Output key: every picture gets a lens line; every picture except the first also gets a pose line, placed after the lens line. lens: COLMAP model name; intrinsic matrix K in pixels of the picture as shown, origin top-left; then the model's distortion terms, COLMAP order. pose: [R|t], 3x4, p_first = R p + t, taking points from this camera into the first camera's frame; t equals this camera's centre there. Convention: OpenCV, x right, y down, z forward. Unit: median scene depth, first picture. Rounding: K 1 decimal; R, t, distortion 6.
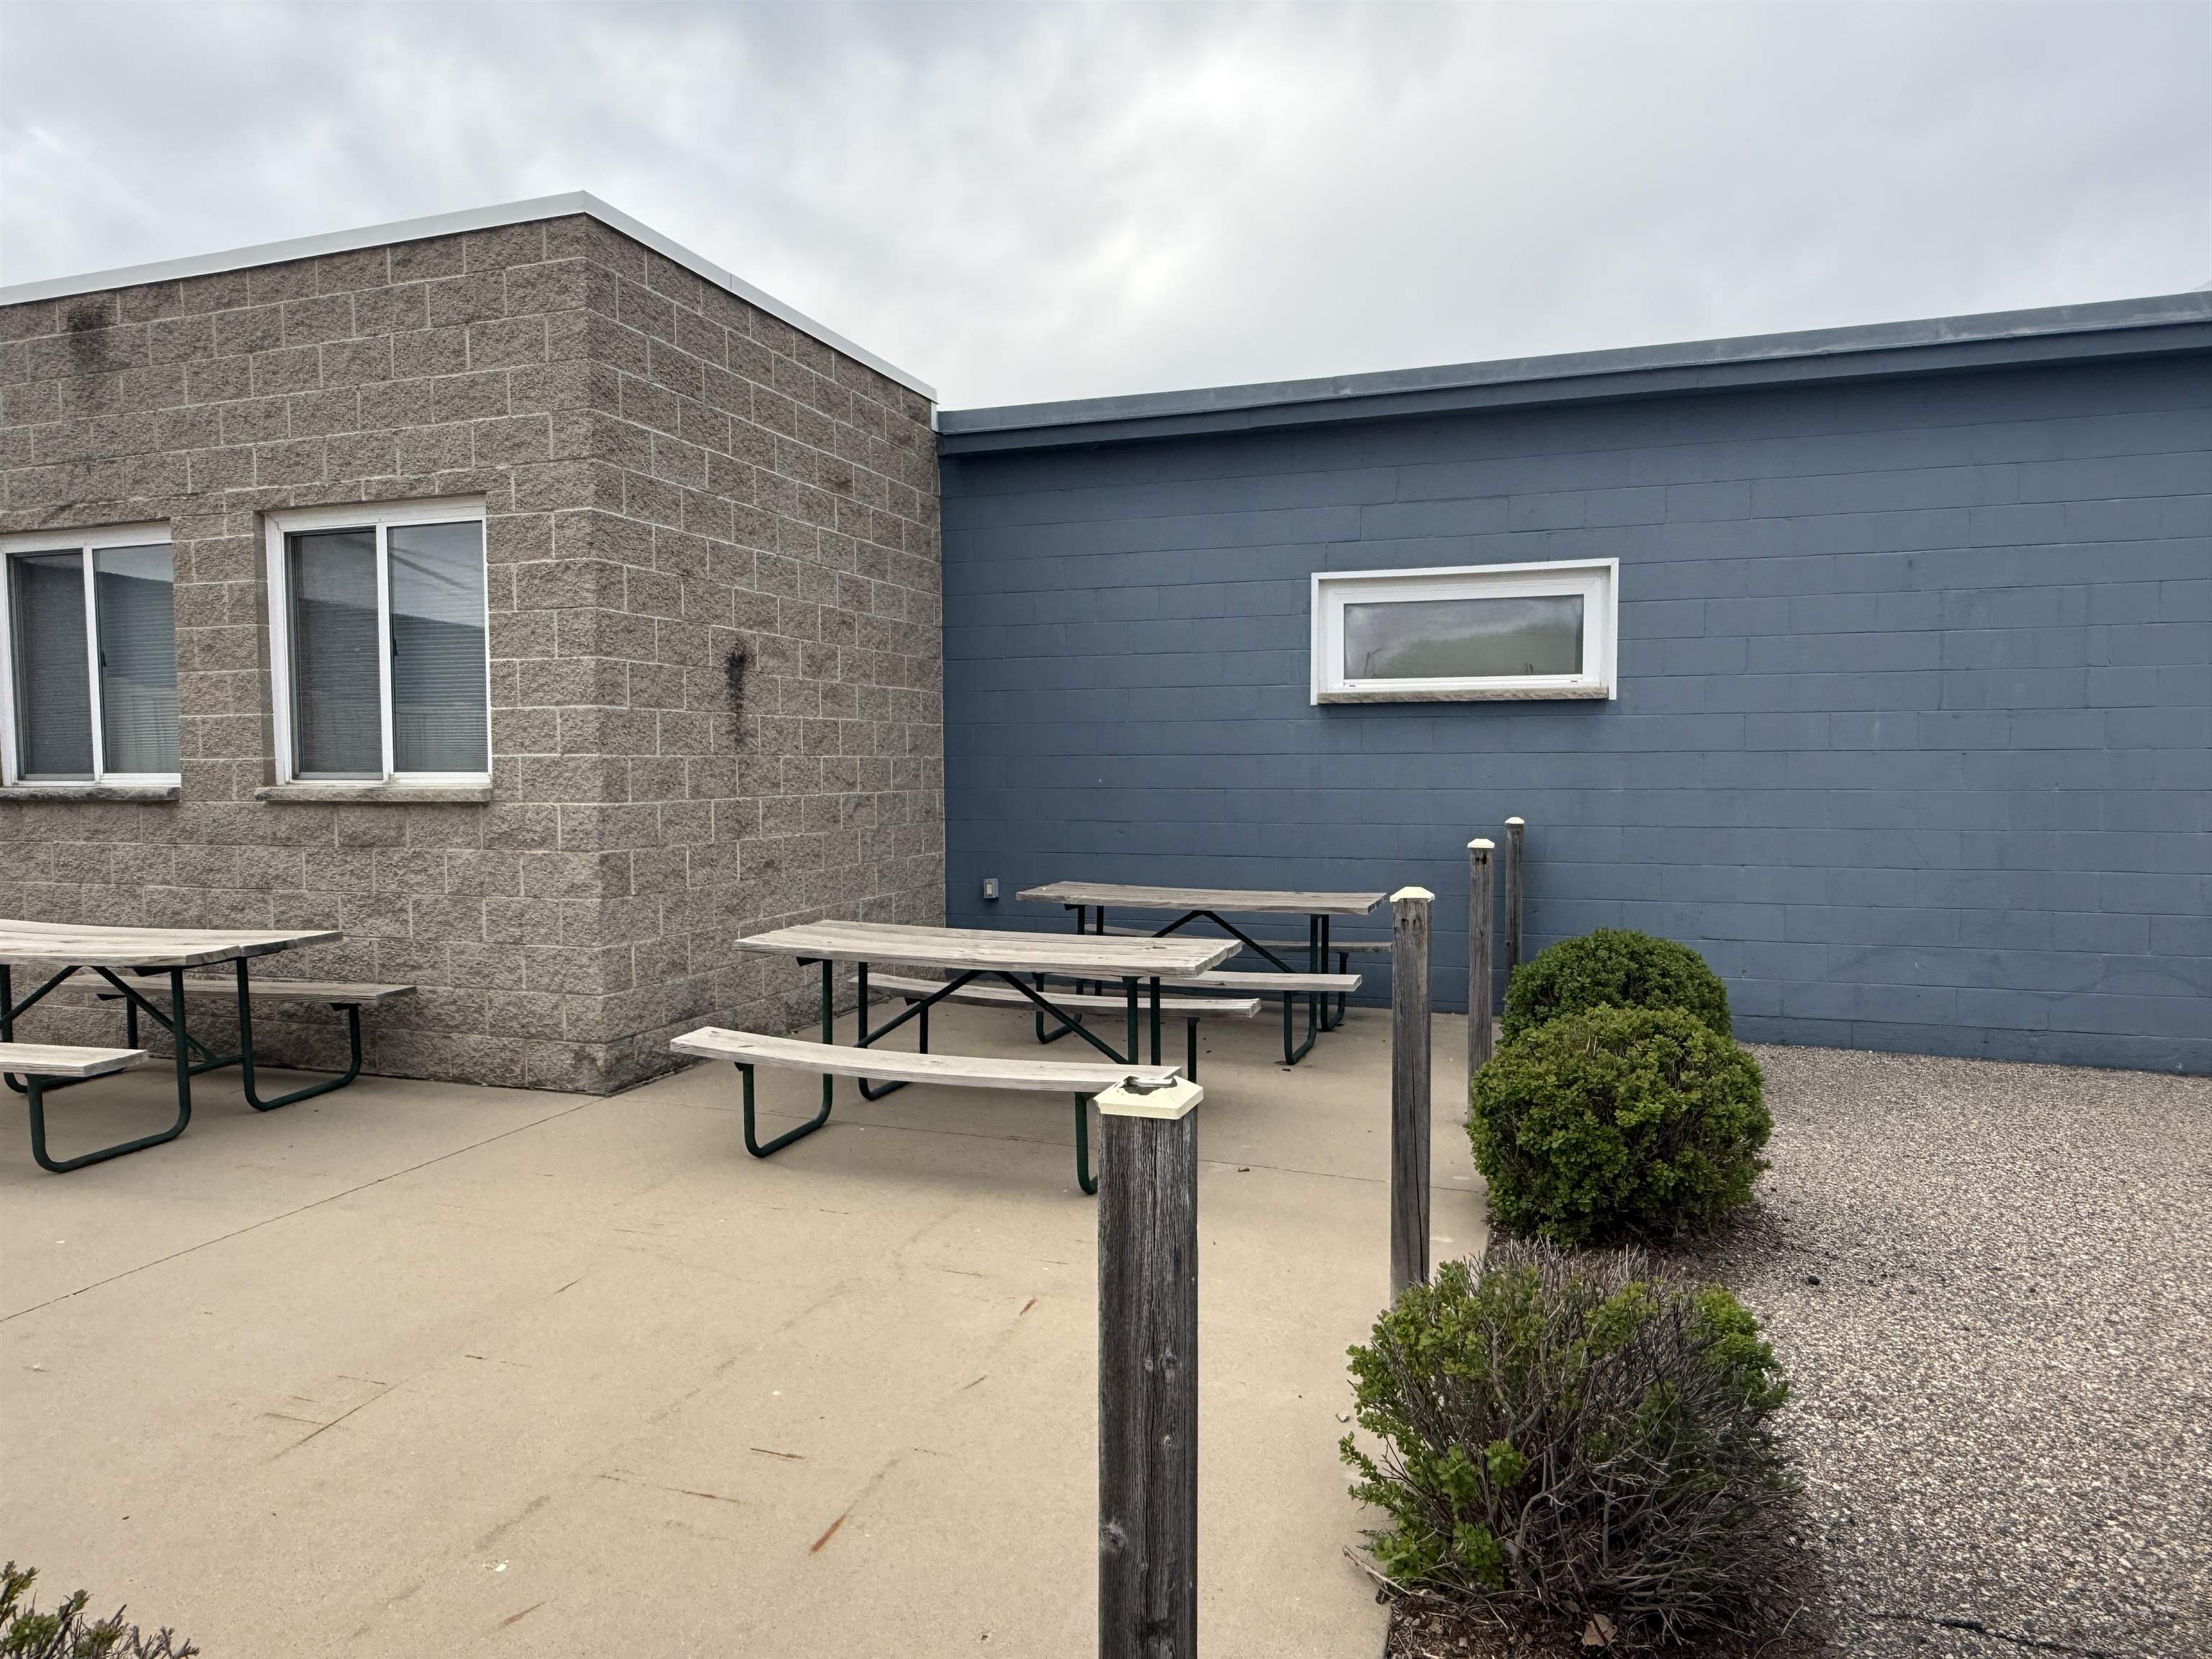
lens RADIAL K [[1418.7, 0, 1102.6], [0, 1418.7, 831.3], [0, 0, 1]] dist [0.002325, -0.000428]
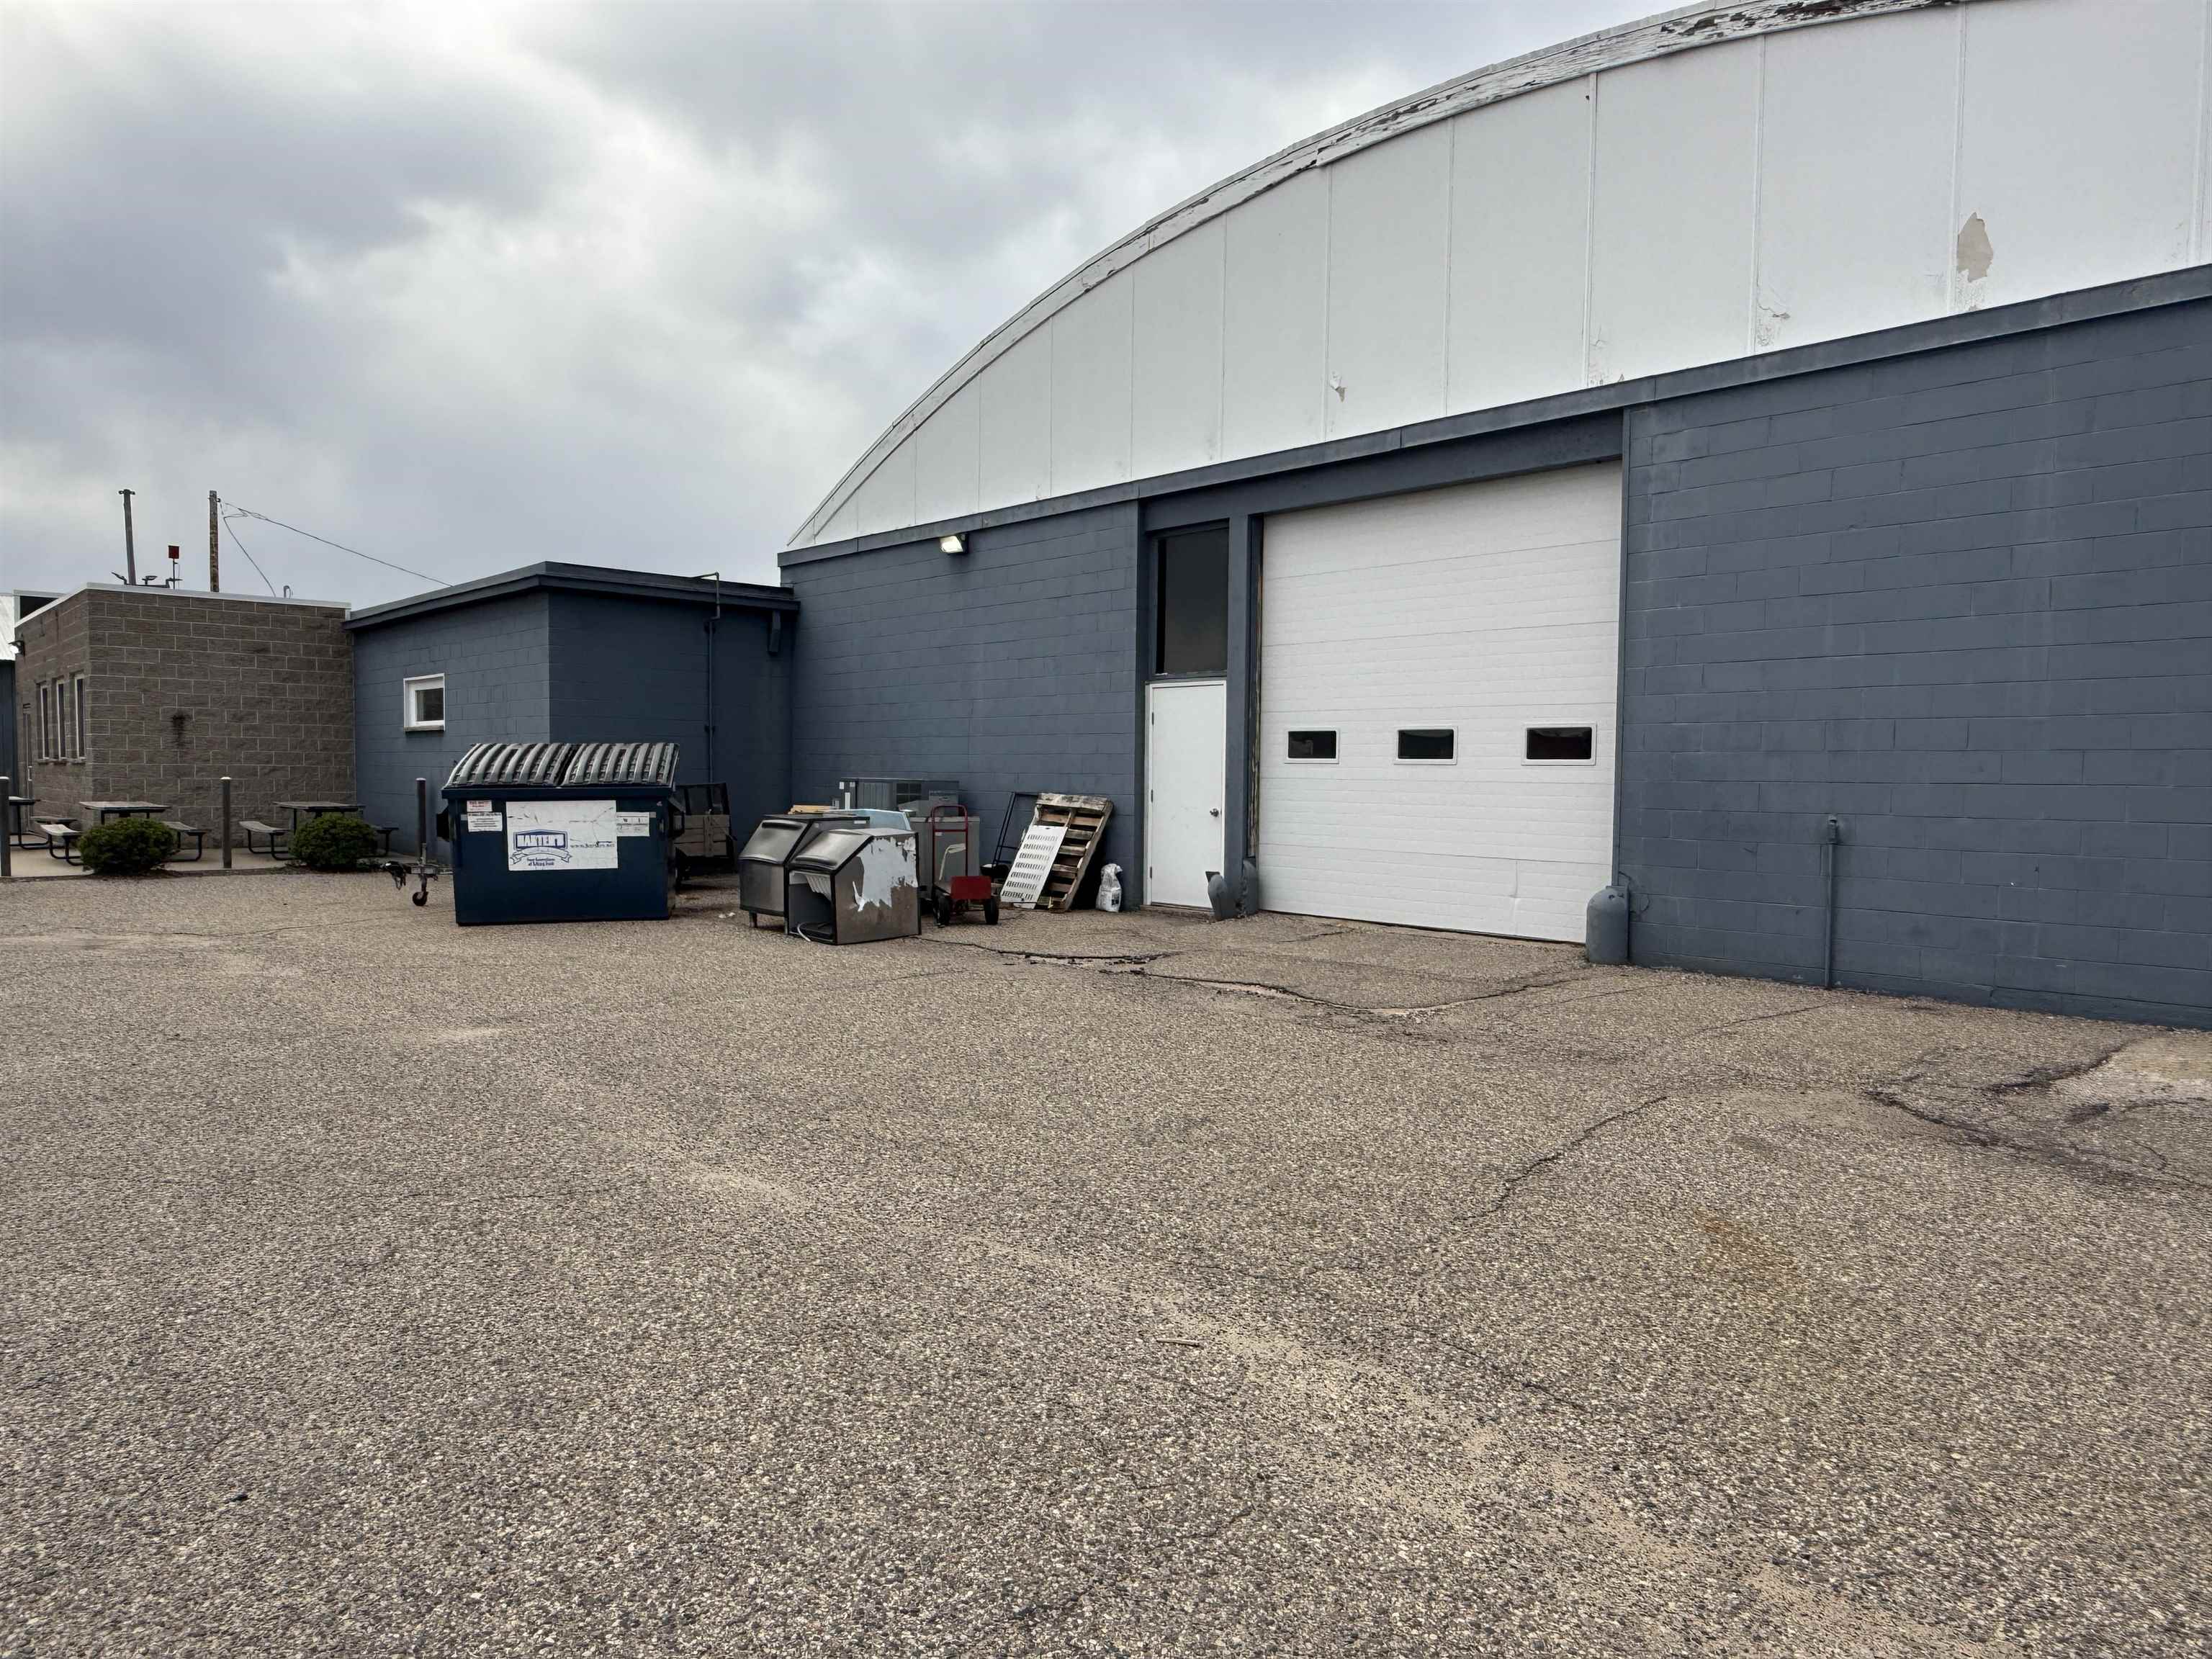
lens RADIAL K [[1418.7, 0, 1102.6], [0, 1418.7, 831.3], [0, 0, 1]] dist [0.002325, -0.000428]
pose [[0.881475, 0.033603, -0.471033, 3.064086], [-0.035894, 0.999347, 0.004121, 0.037583], [0.470864, 0.013275, 0.882106, -0.760432]]
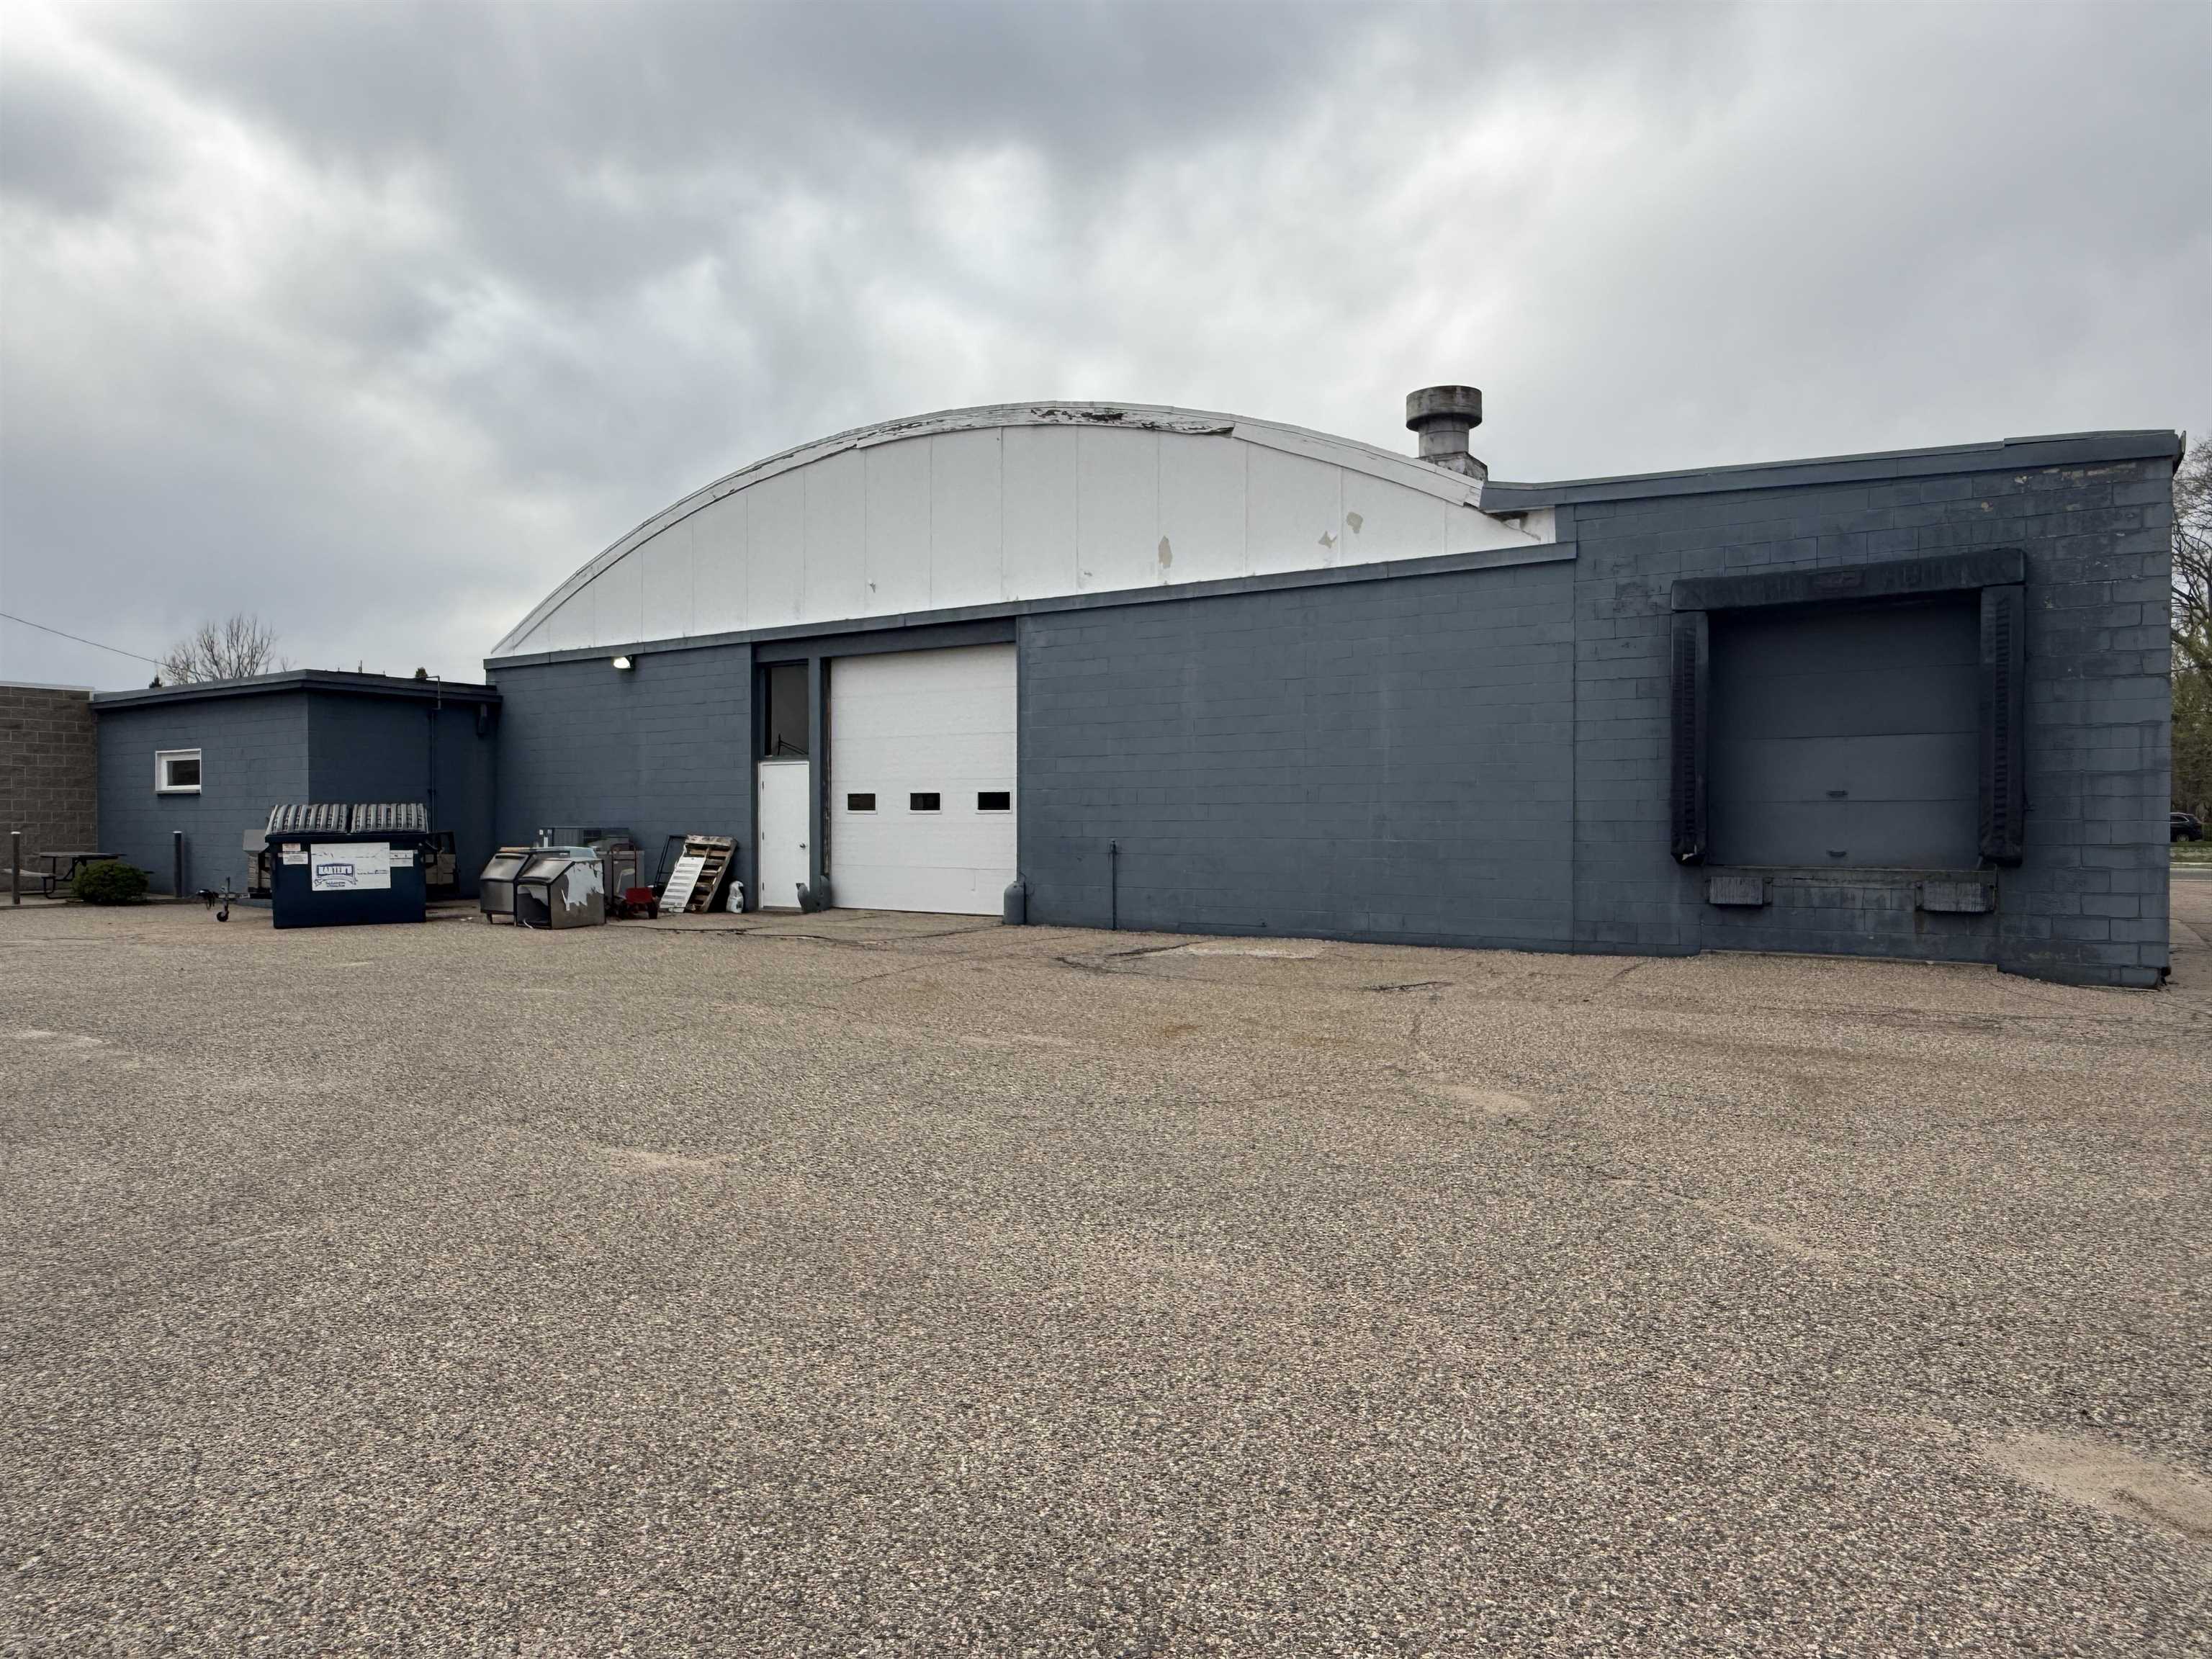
lens RADIAL K [[1460.8, 0, 1106.0], [0, 1460.8, 829.5], [0, 0, 1]] dist [0.008586, 0.000195]
pose [[0.963509, 0.005919, -0.267611, 3.798253], [-0.016708, 0.999136, -0.038057, 0.091882], [0.267154, 0.041139, 0.962775, -1.891286]]
